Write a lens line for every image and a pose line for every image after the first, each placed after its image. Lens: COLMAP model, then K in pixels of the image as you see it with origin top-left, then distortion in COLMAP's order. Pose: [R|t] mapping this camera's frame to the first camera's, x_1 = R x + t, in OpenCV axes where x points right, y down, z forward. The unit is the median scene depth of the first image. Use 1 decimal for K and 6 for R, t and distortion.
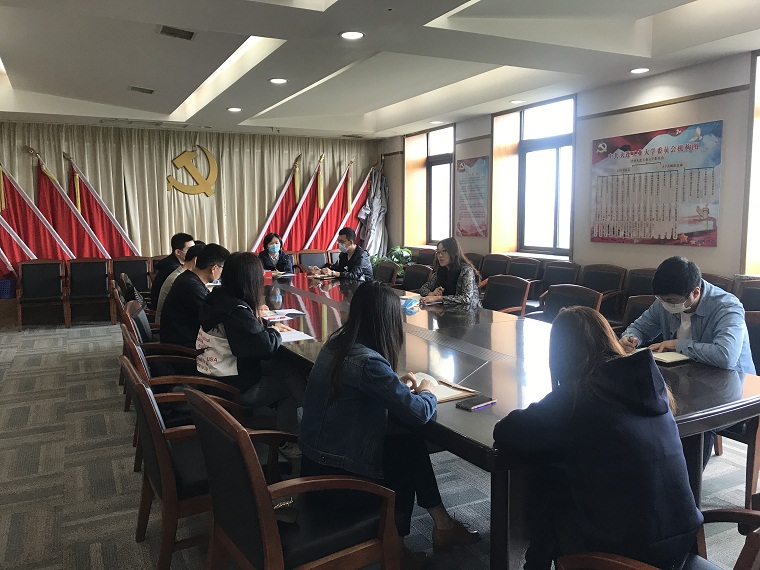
lens RADIAL K [[603.8, 0, 379.2], [0, 603.8, 286.7], [0, 0, 1]] dist [-0.016668, -0.011450]
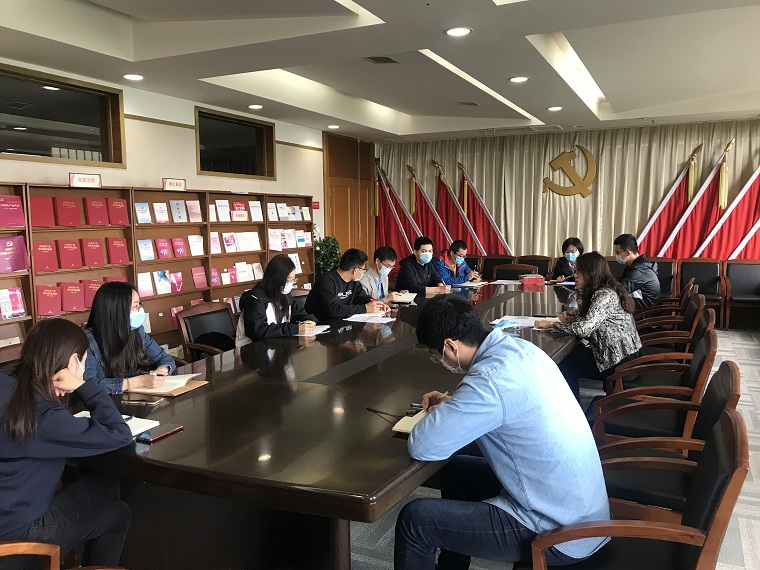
lens RADIAL K [[603.8, 0, 379.2], [0, 603.8, 283.6], [0, 0, 1]] dist [-0.016668, -0.011450]
pose [[0.606751, 0.086026, -0.790223, 0.316643], [-0.086608, 0.995363, 0.041859, -0.025986], [0.790159, 0.043041, 0.611388, 0.169028]]
